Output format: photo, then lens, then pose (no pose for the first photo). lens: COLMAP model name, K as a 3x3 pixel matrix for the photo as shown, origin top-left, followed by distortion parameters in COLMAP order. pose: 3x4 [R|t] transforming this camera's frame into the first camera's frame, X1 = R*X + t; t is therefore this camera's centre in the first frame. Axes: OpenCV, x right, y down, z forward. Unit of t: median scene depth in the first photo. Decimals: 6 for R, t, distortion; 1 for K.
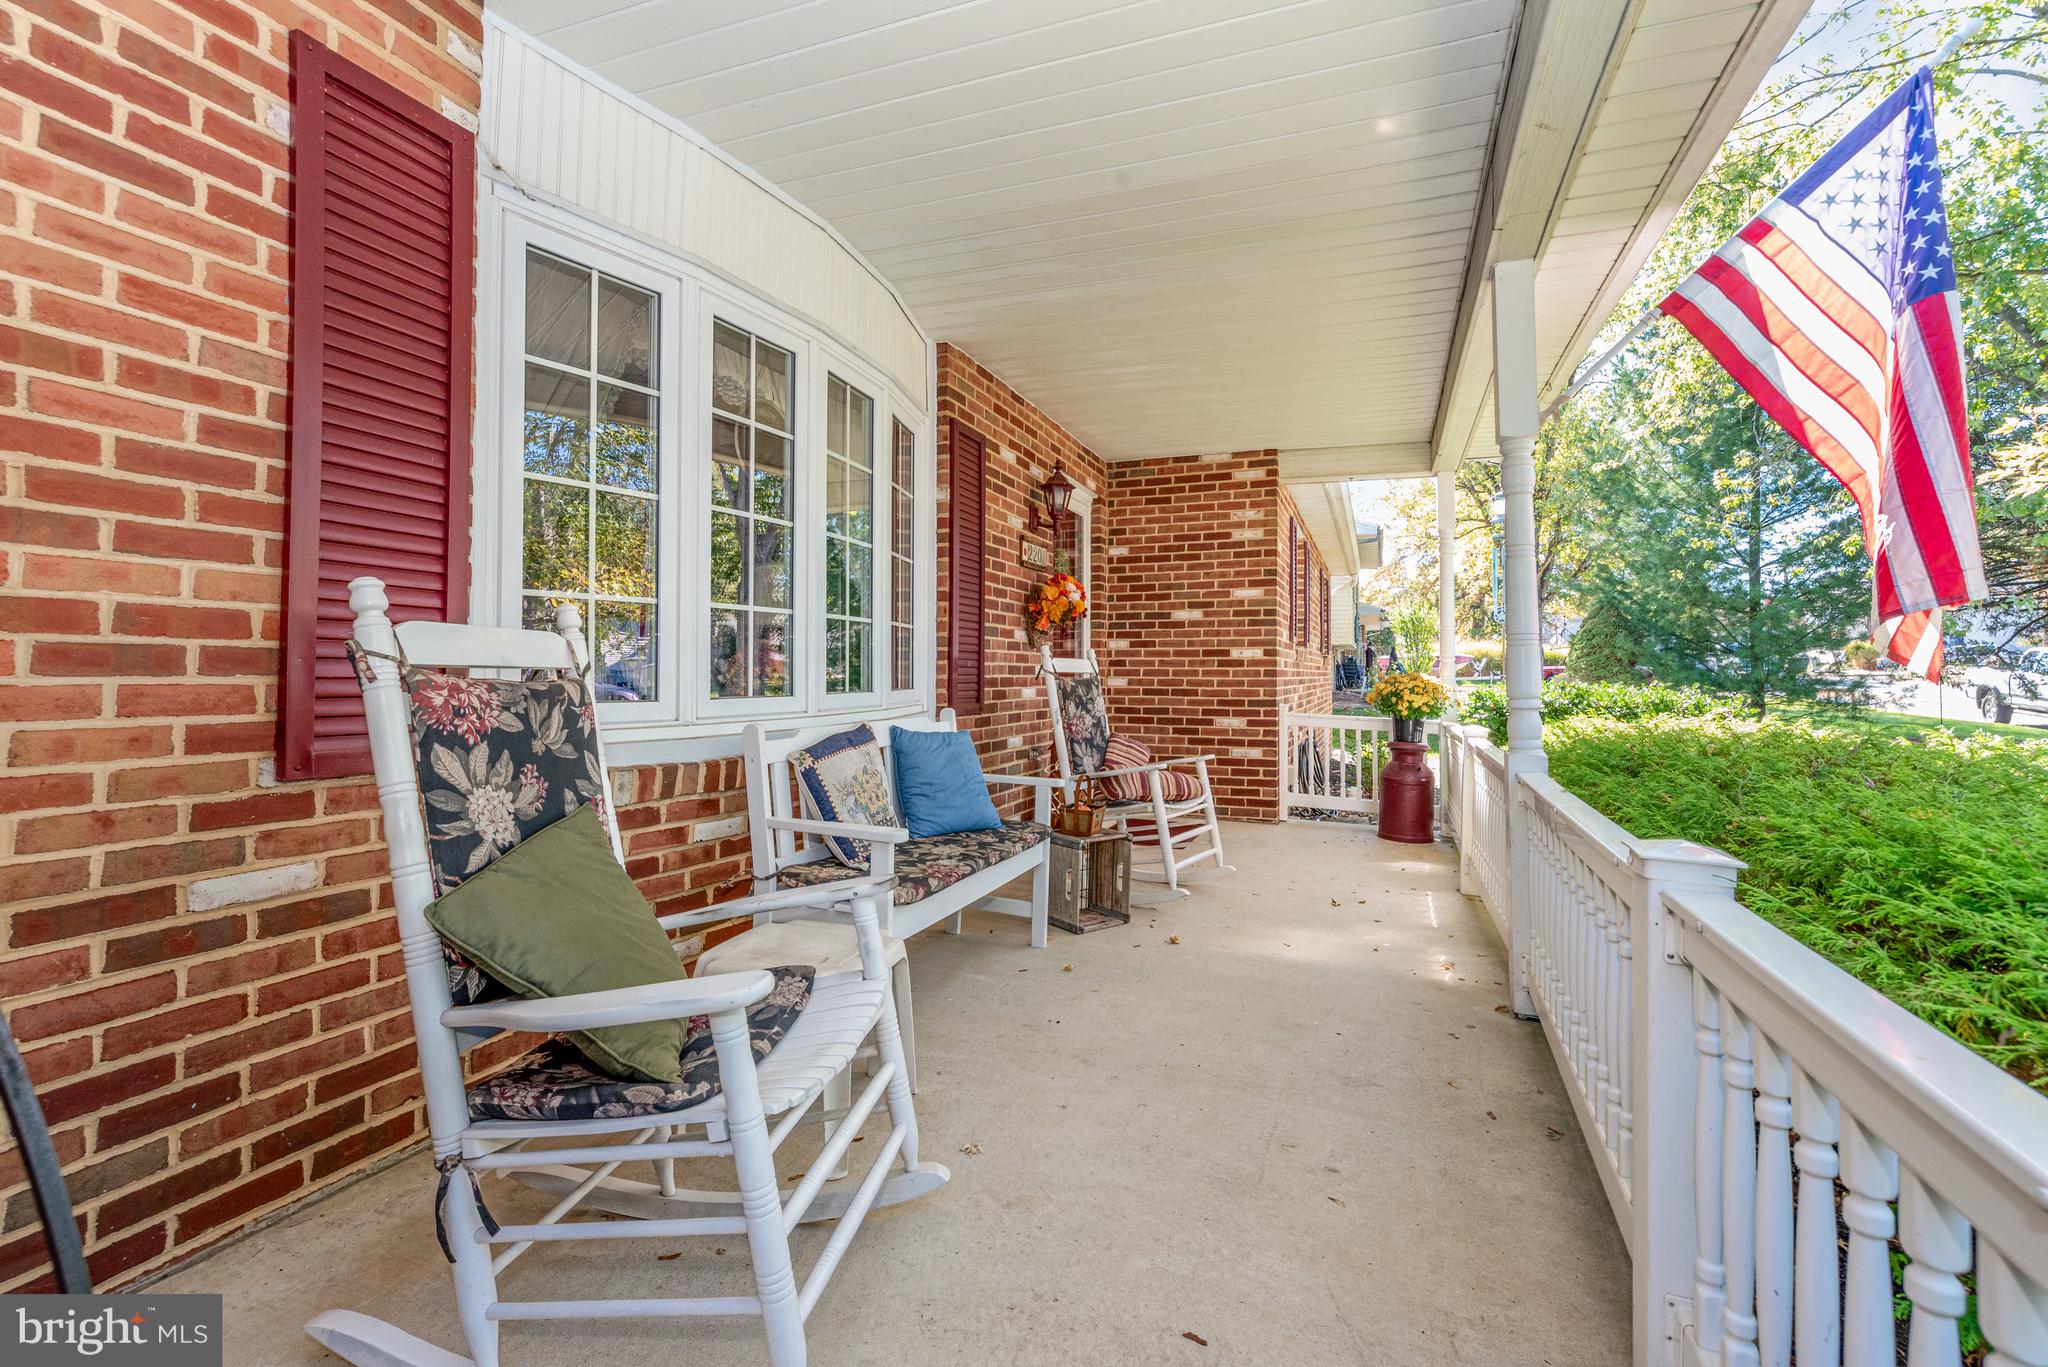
lens RADIAL K [[898.9, 0, 1024.0], [0, 898.9, 683.5], [0, 0, 1]] dist [-0.000272, -0.000010]
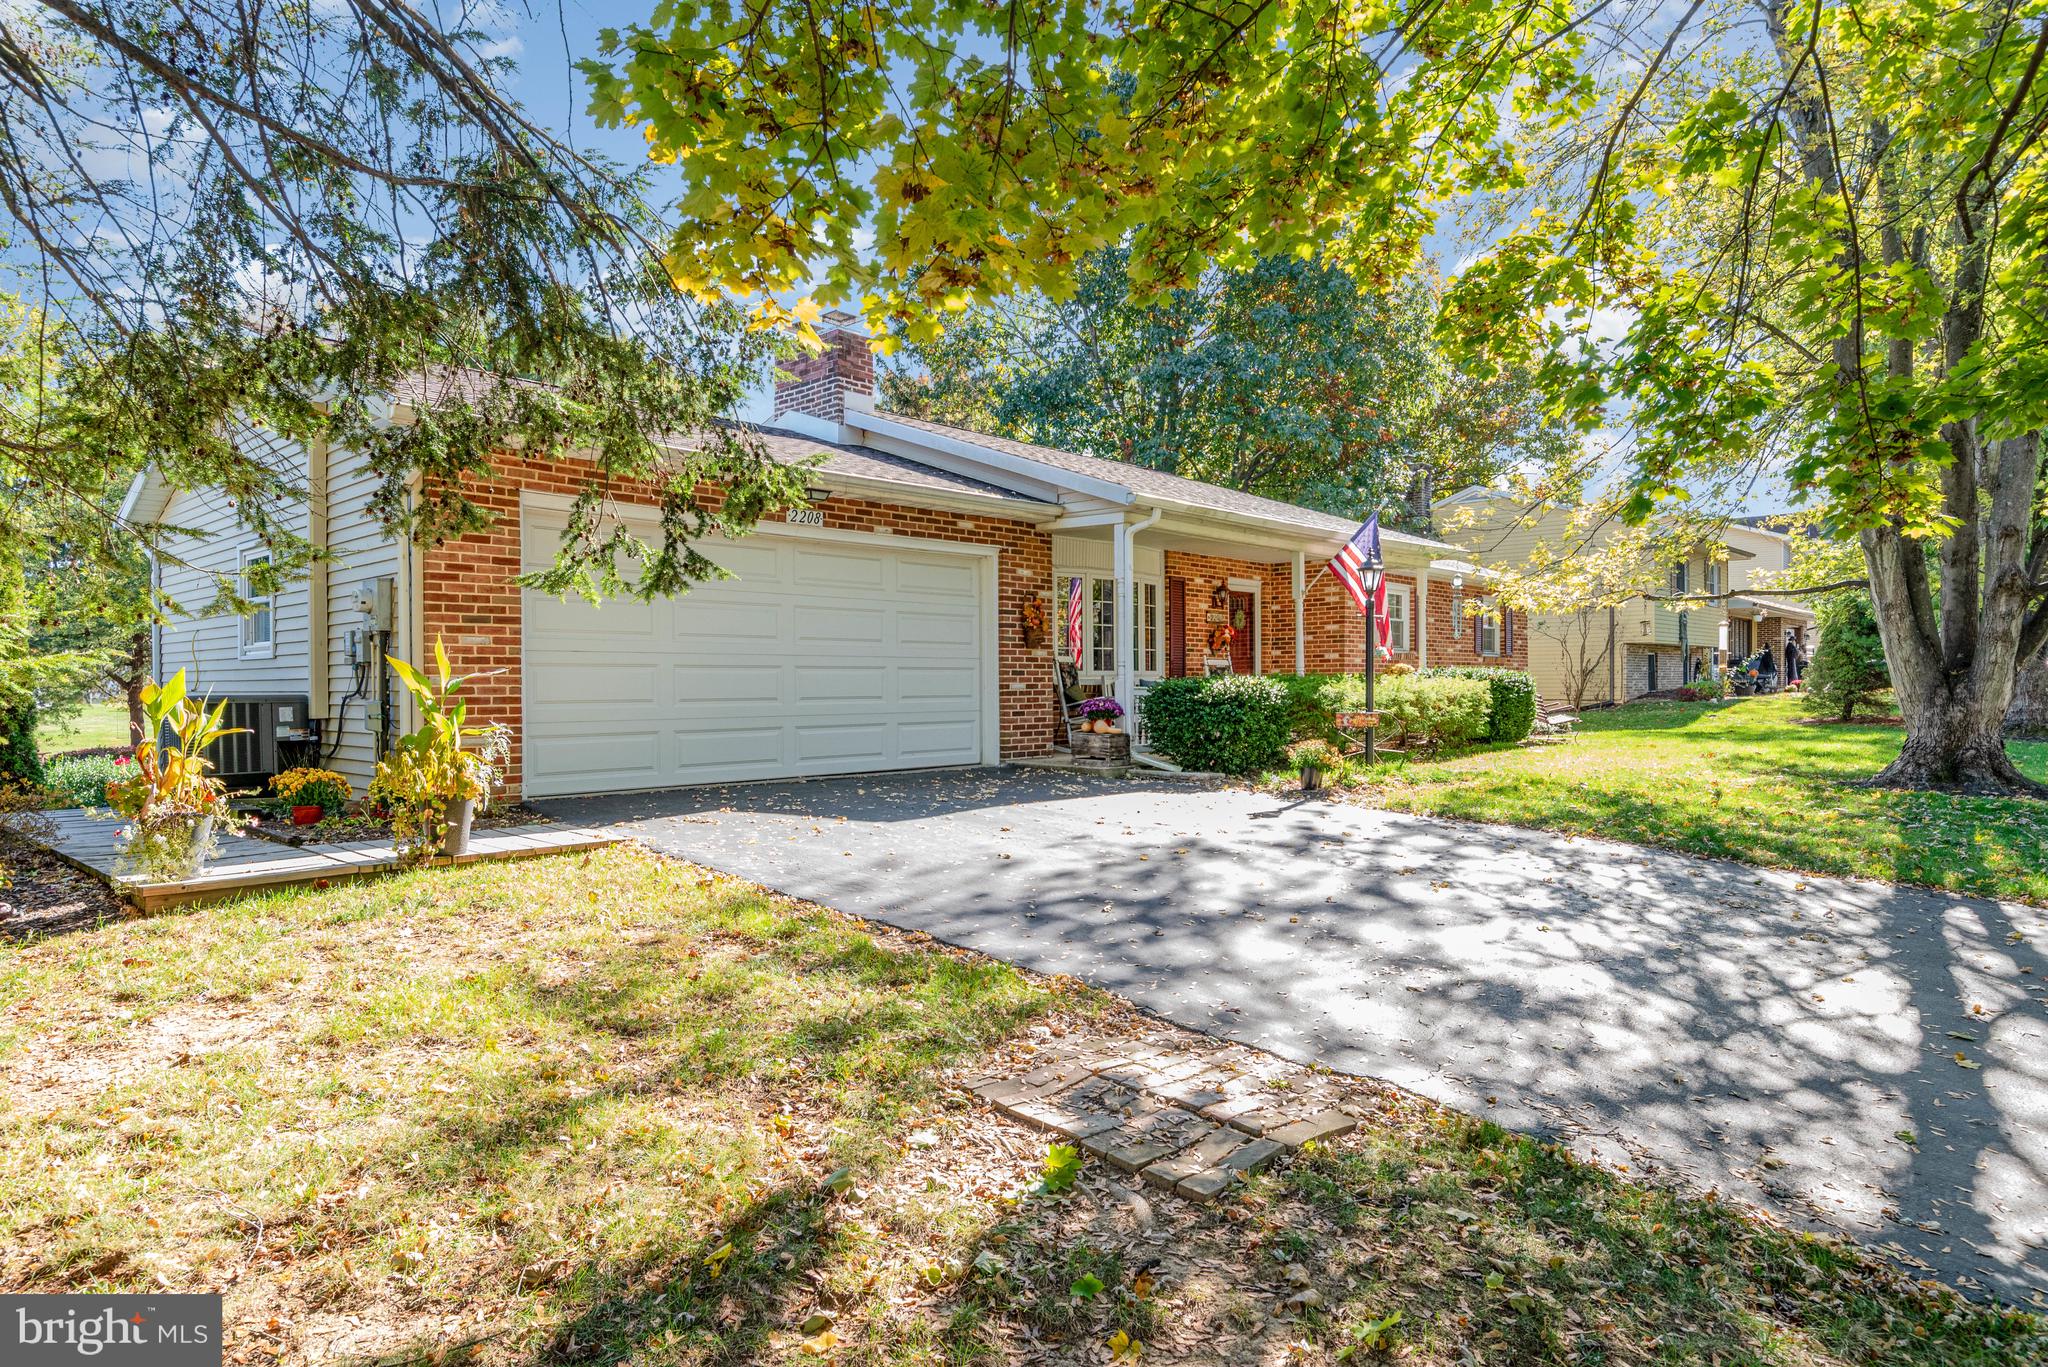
lens RADIAL K [[1173.5, 0, 1024.0], [0, 1173.5, 683.5], [0, 0, 1]] dist [-0.000112, -0.000010]
pose [[0.932719, -0.013033, -0.360367, 0.720815], [0.007926, 0.999846, -0.015648, 0.086176], [0.360516, 0.011739, 0.932679, -2.302177]]
